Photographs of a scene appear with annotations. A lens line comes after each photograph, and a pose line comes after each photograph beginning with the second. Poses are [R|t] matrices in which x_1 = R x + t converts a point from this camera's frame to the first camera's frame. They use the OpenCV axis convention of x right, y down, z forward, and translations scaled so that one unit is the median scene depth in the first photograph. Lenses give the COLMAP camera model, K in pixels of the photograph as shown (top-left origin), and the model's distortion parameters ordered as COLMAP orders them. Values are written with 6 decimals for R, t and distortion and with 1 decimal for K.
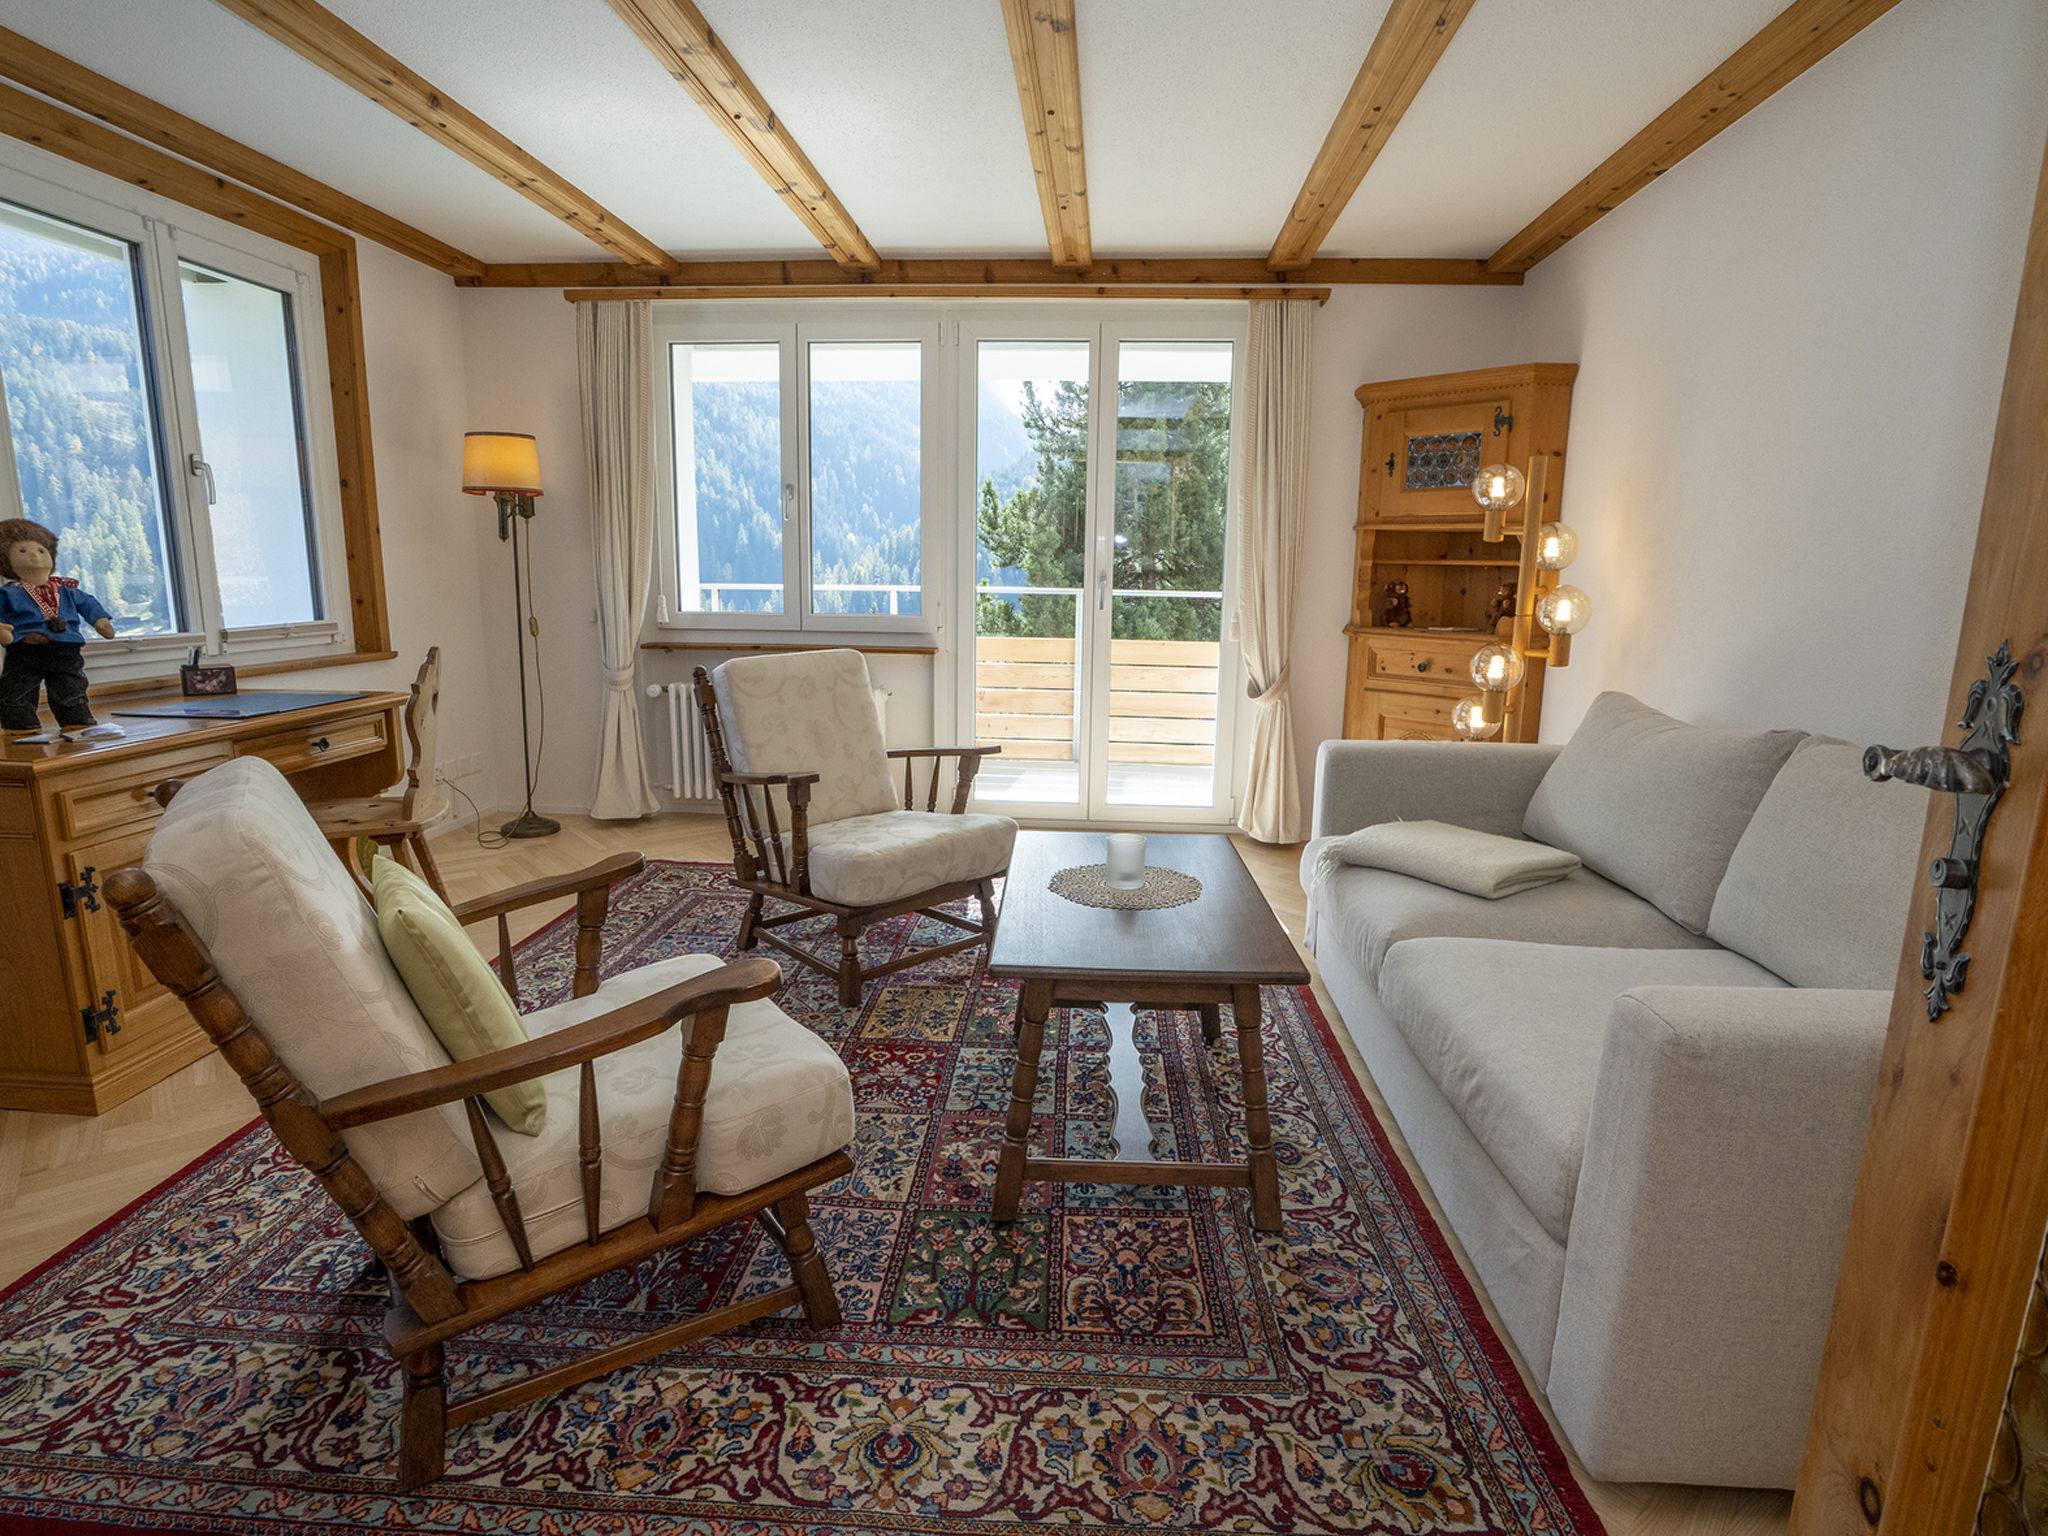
lens RADIAL K [[1055.6, 0, 1032.4], [0, 1055.6, 770.9], [0, 0, 1]] dist [-0.057058, 0.017824]
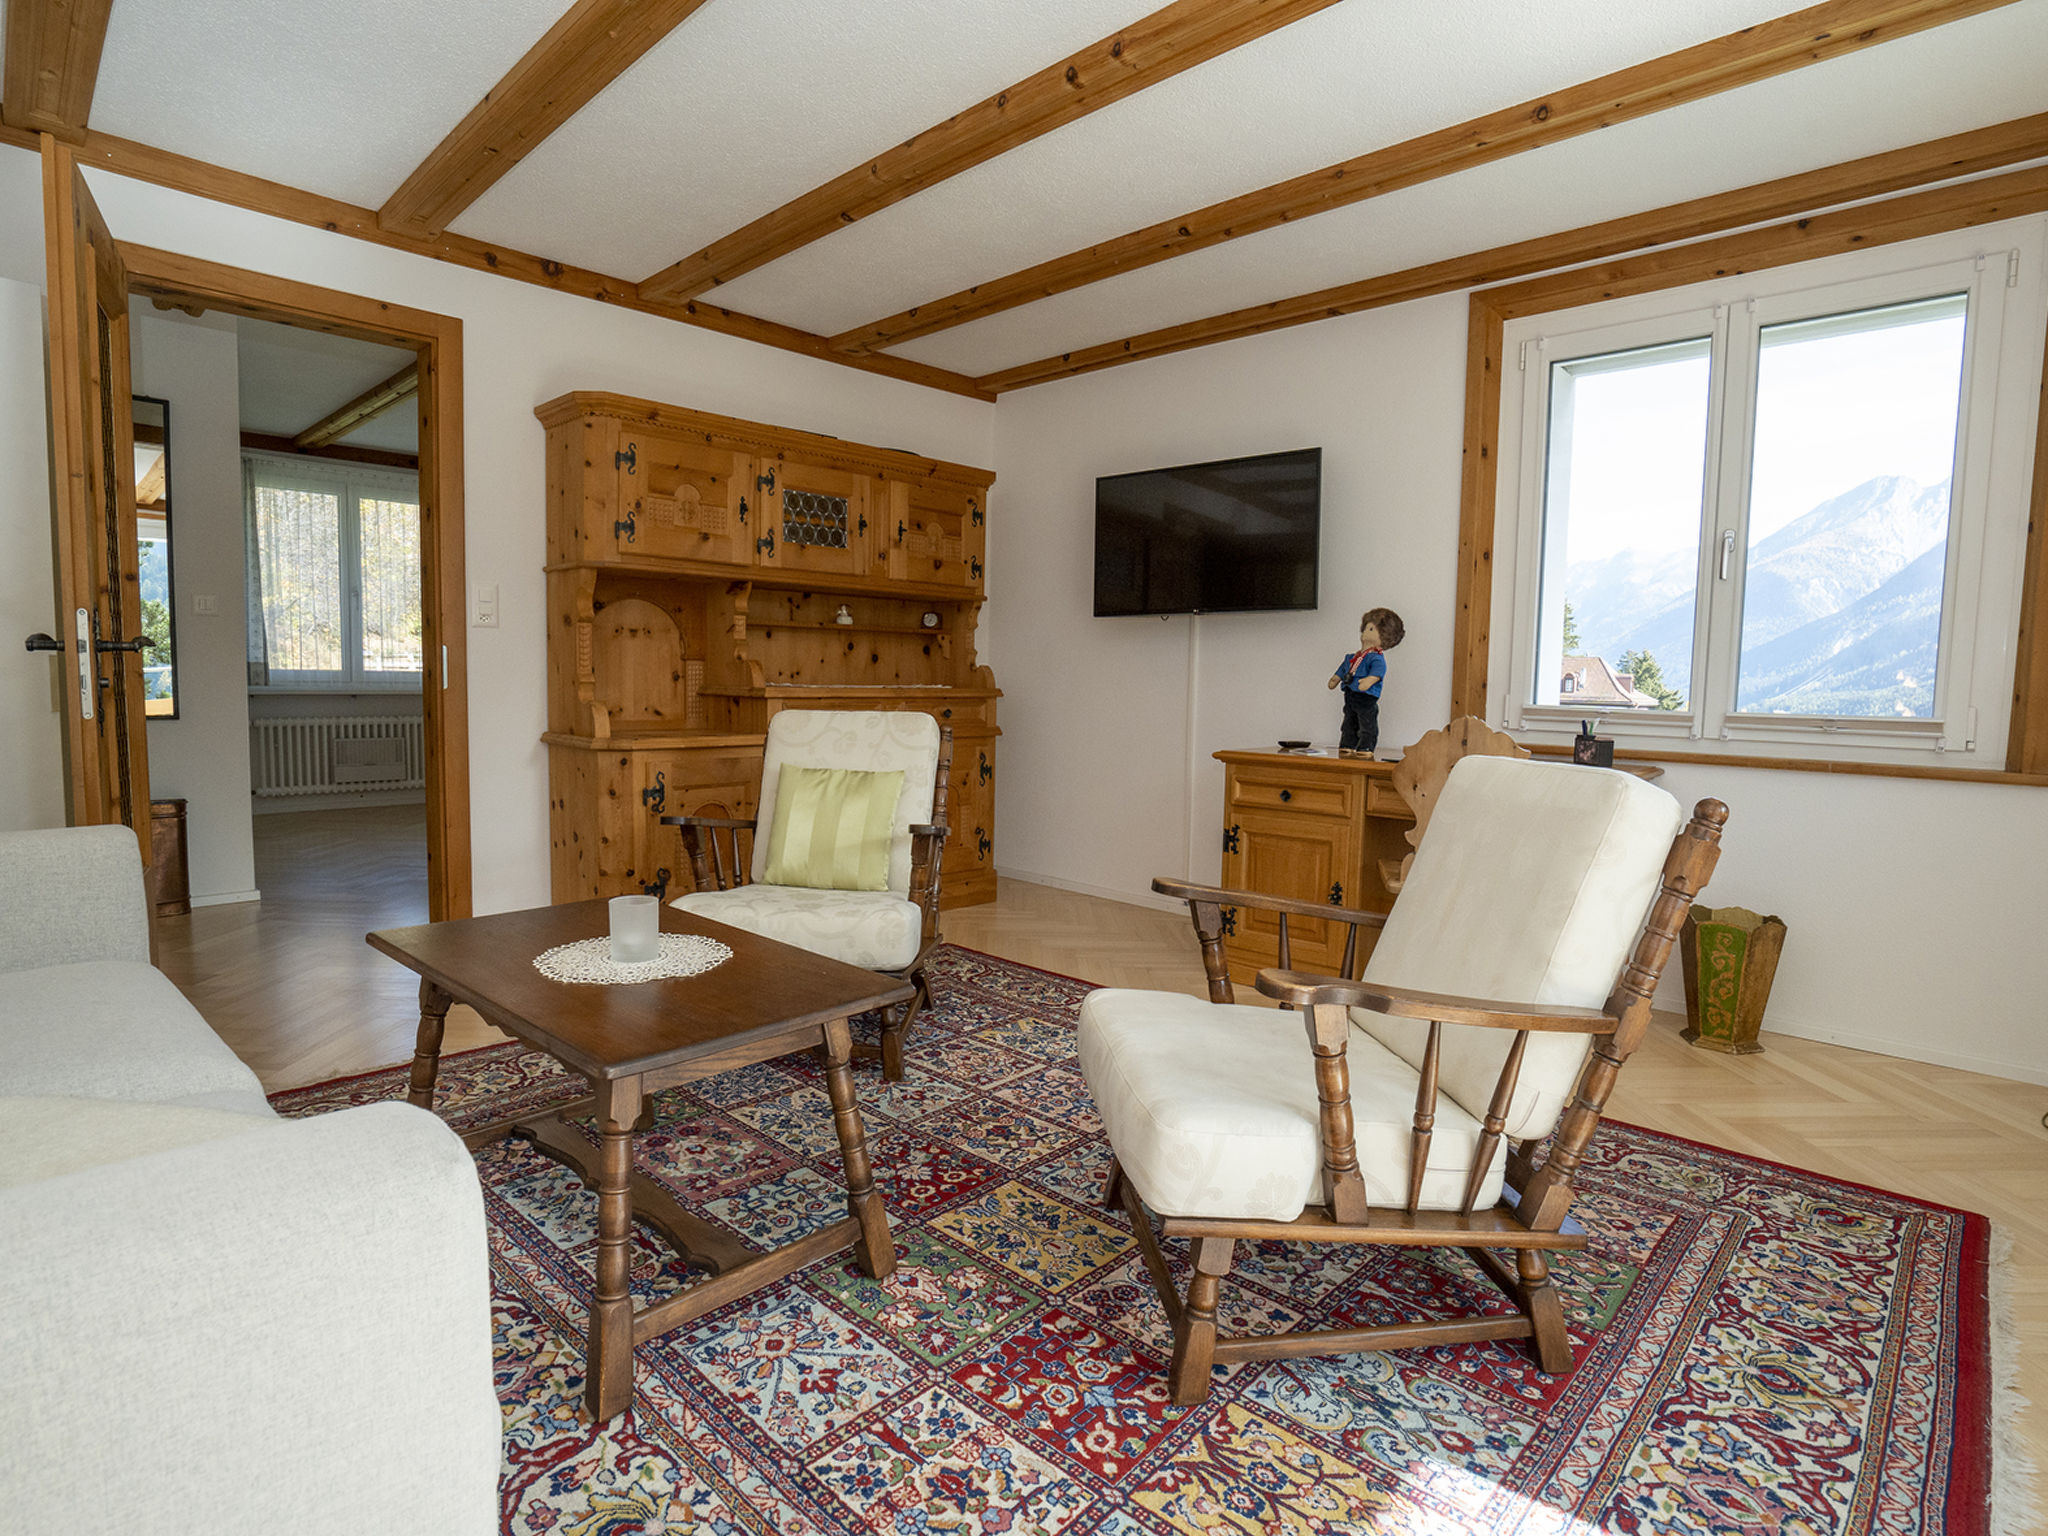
lens RADIAL K [[1055.6, 0, 1025.2], [0, 1055.6, 768.4], [0, 0, 1]] dist [-0.057058, 0.017824]
pose [[-0.639785, 0.039787, -0.767523, 0.336720], [-0.176181, 0.964473, 0.196856, -0.162599], [0.748087, 0.261169, -0.610046, 1.109308]]
